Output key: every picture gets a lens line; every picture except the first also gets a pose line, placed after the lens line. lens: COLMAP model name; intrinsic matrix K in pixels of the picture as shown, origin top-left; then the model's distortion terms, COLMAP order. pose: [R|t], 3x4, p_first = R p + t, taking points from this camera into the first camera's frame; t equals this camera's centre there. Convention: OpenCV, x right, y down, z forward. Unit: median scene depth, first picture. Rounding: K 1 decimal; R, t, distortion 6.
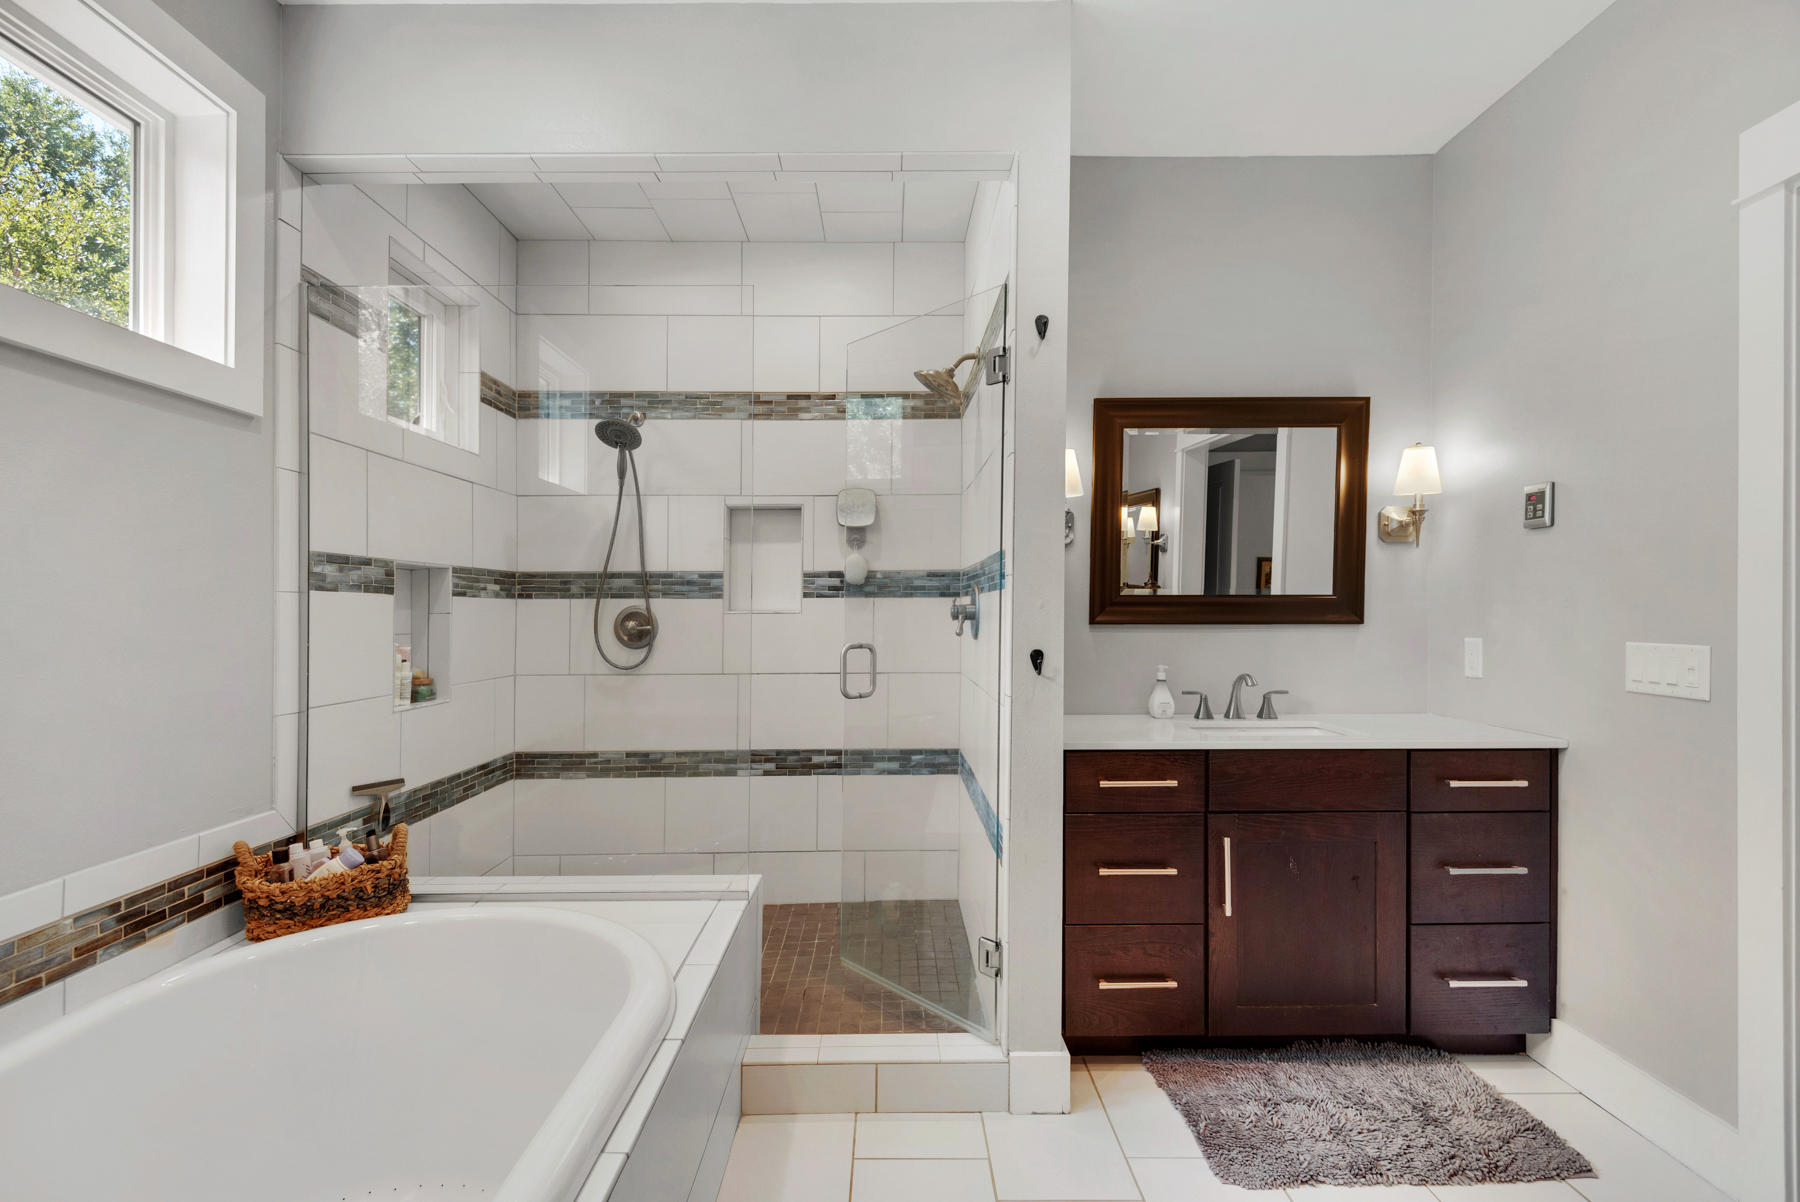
lens RADIAL K [[818.3, 0, 895.2], [0, 818.3, 600.0], [0, 0, 1]] dist [0.009473, -0.003834]
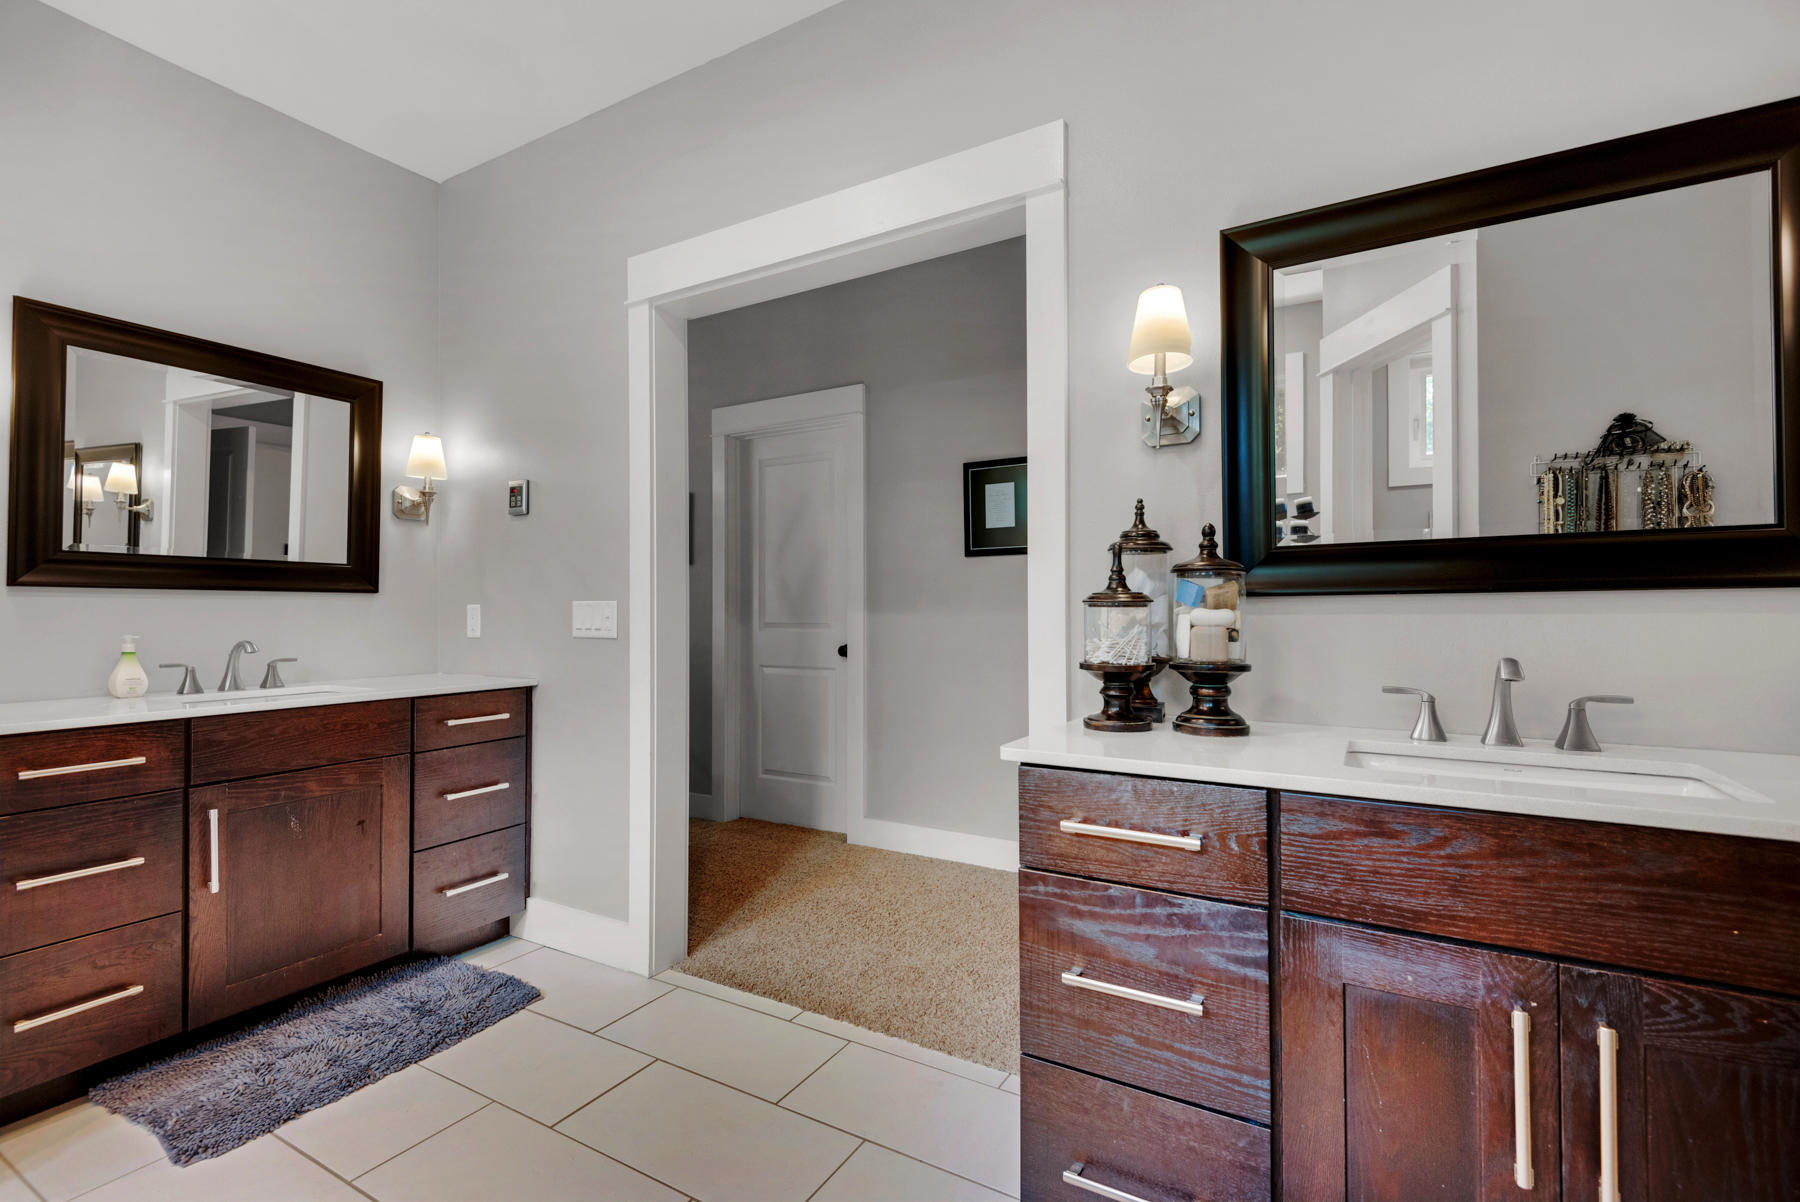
lens RADIAL K [[818.3, 0, 897.7], [0, 818.3, 606.0], [0, 0, 1]] dist [0.009473, -0.003834]
pose [[0.513710, 0.006553, 0.857939, -0.000698], [0.008519, 0.999883, -0.012738, 0.075854], [-0.857921, 0.013852, 0.513594, -0.152626]]
